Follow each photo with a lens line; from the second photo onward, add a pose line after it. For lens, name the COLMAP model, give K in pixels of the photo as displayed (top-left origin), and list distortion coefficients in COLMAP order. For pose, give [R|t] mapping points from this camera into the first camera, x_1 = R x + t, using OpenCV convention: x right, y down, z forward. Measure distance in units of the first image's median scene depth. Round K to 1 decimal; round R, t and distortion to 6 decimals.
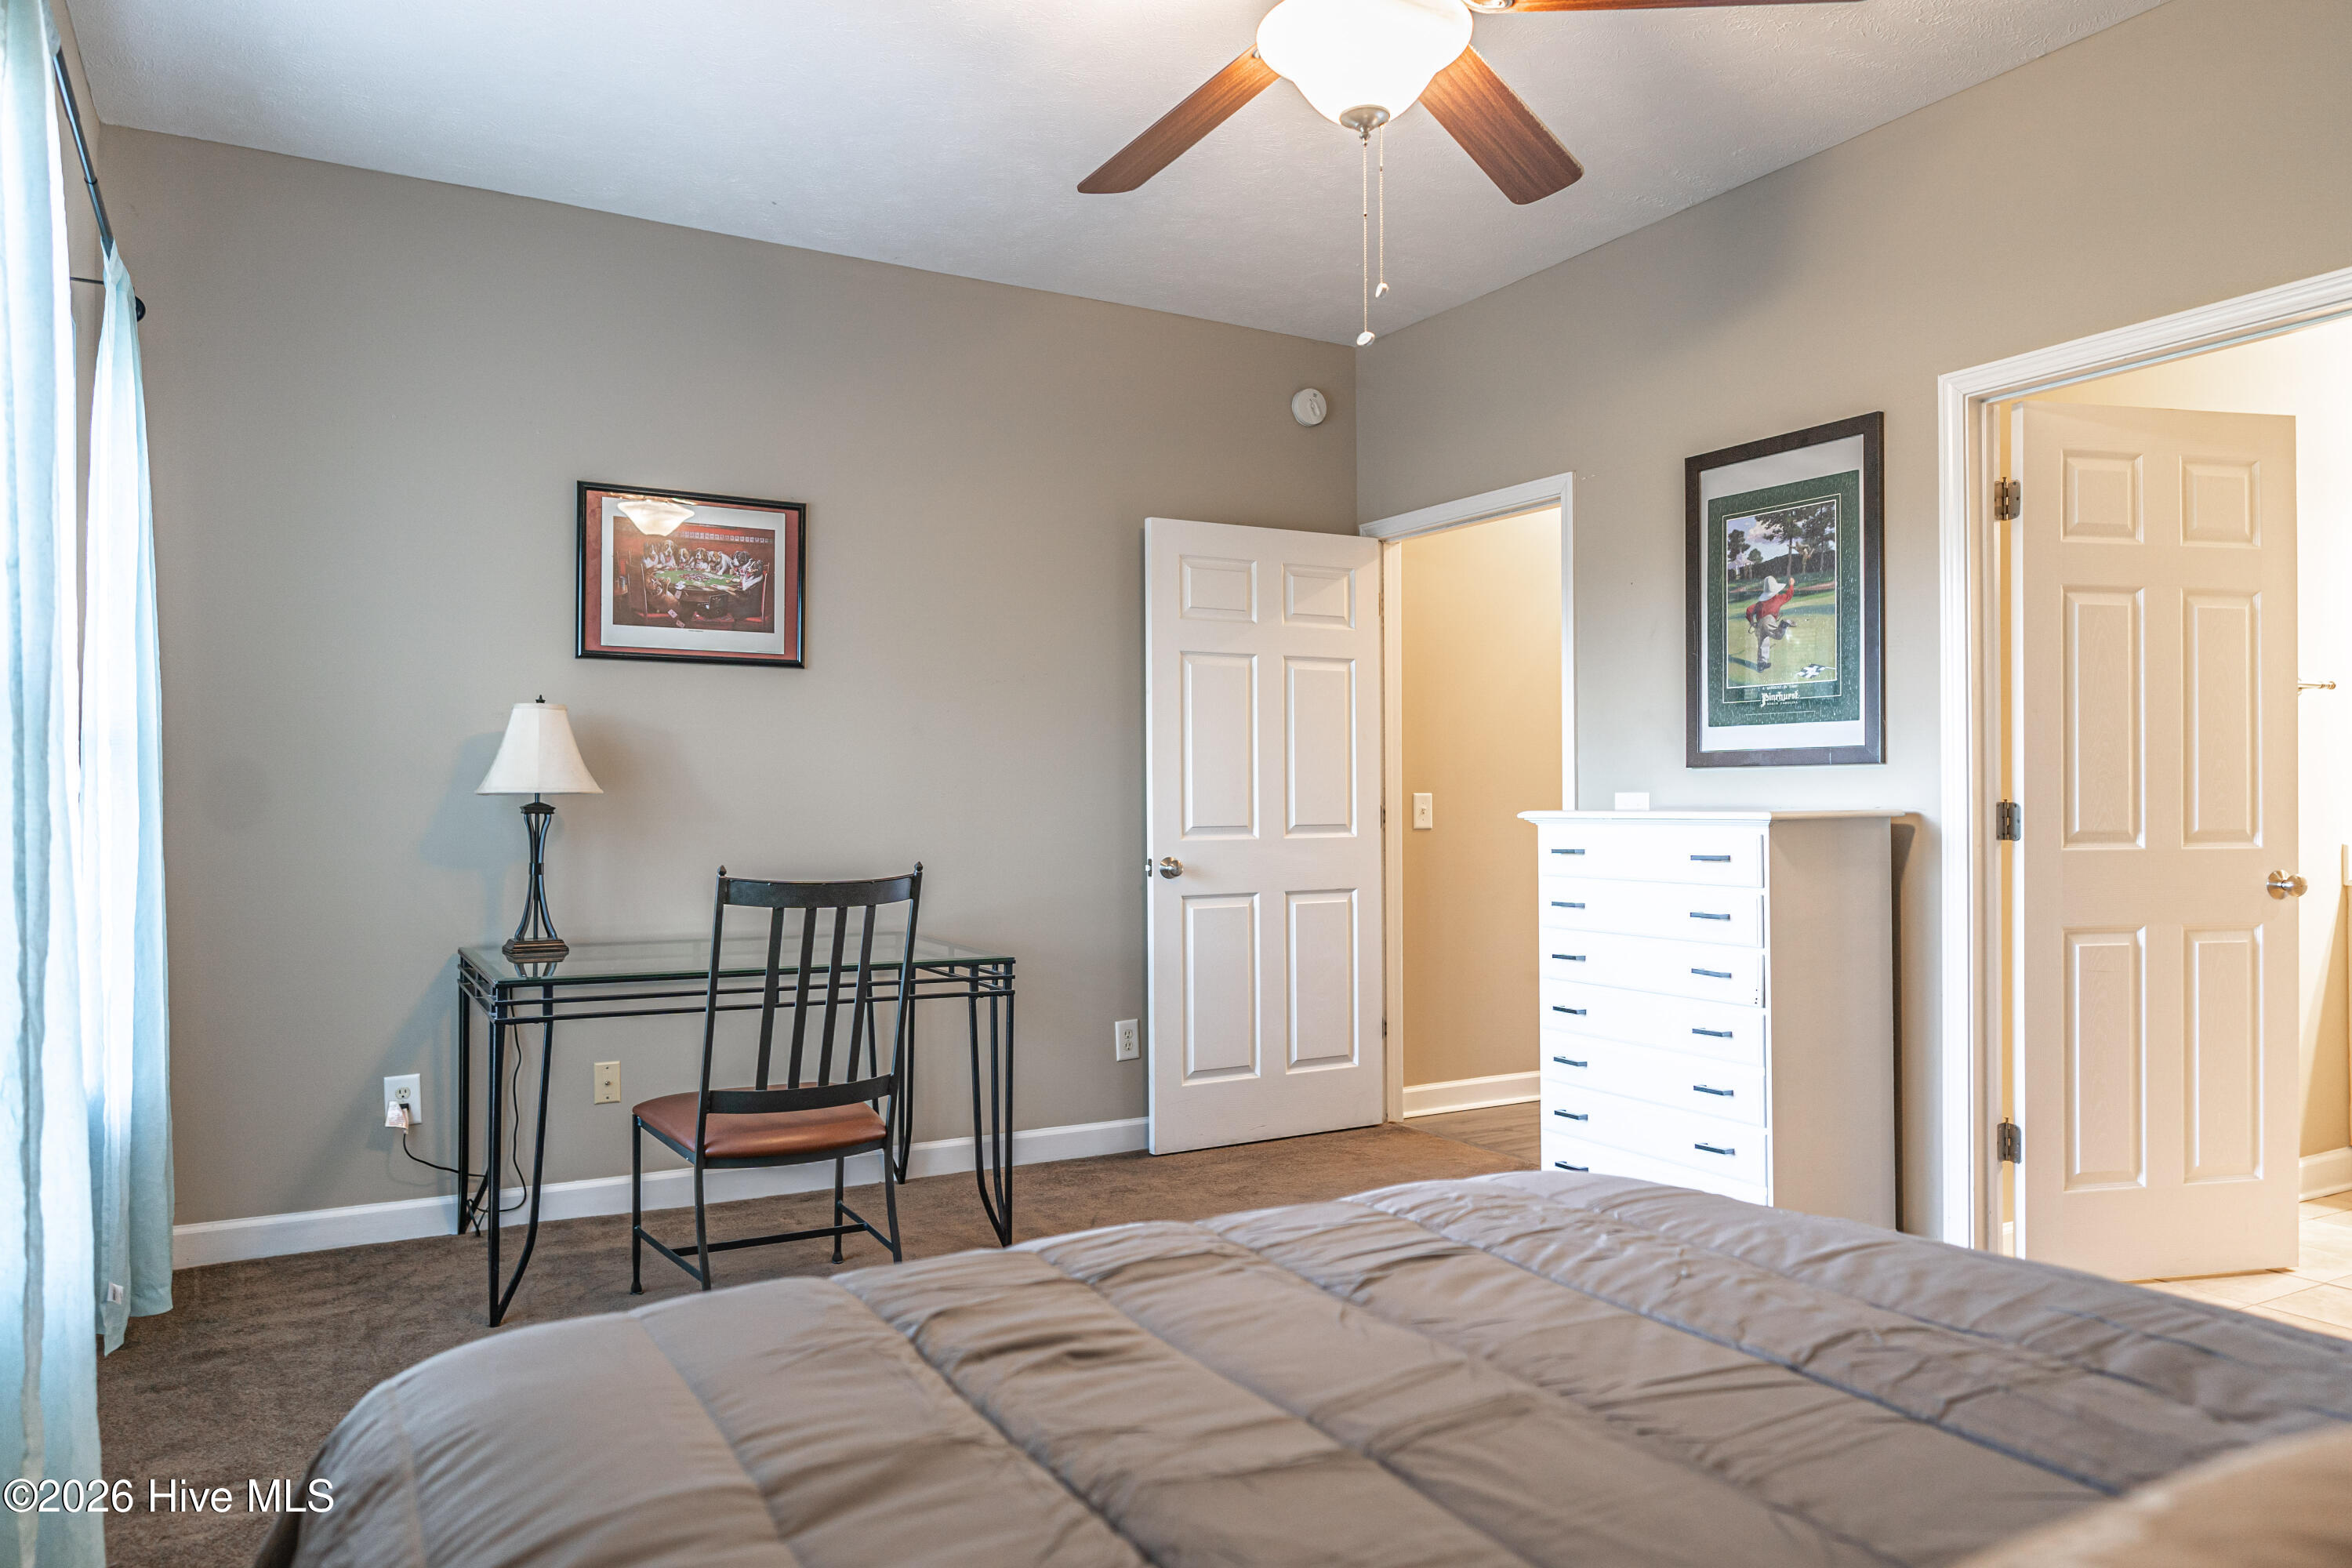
lens RADIAL K [[1572.2, 0, 1184.1], [0, 1572.2, 791.0], [0, 0, 1]] dist [-0.004937, 0.007895]
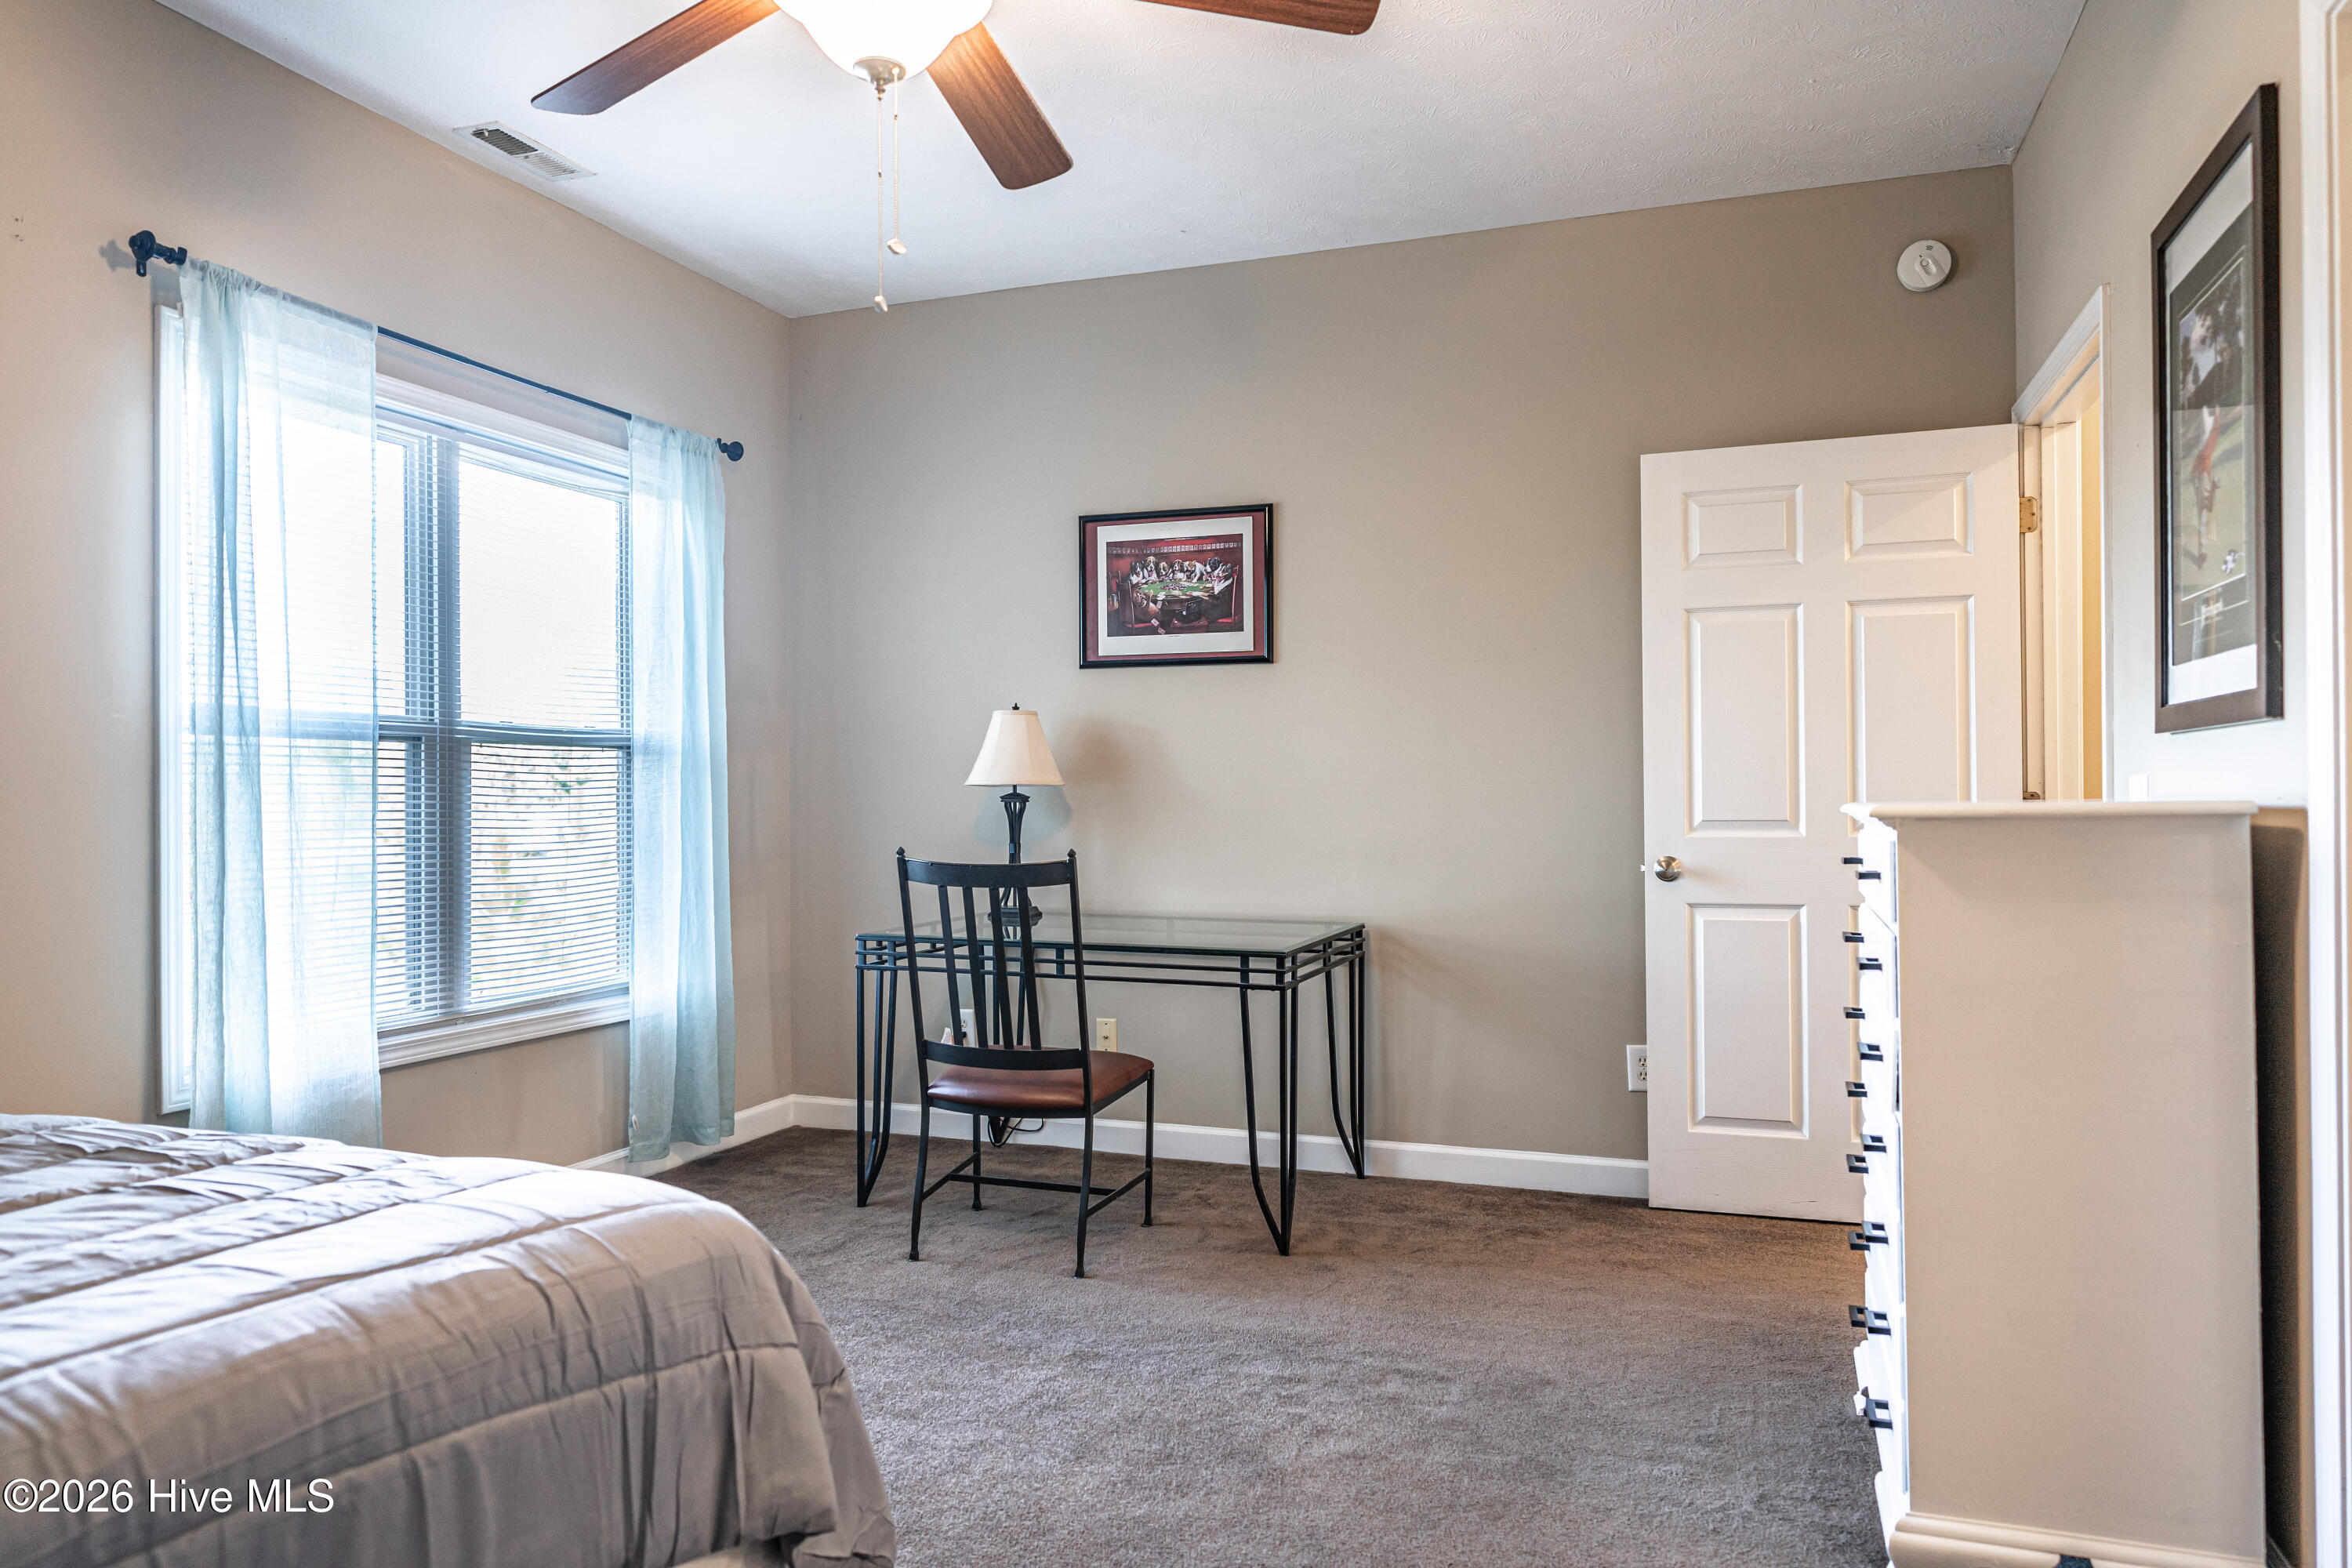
lens RADIAL K [[1572.2, 0, 1177.8], [0, 1572.2, 784.9], [0, 0, 1]] dist [-0.004937, 0.007895]
pose [[0.637942, -0.005216, -0.770067, 0.535329], [0.007874, 0.999969, -0.000251, 0.002498], [0.770044, -0.005903, 0.637964, 0.300131]]
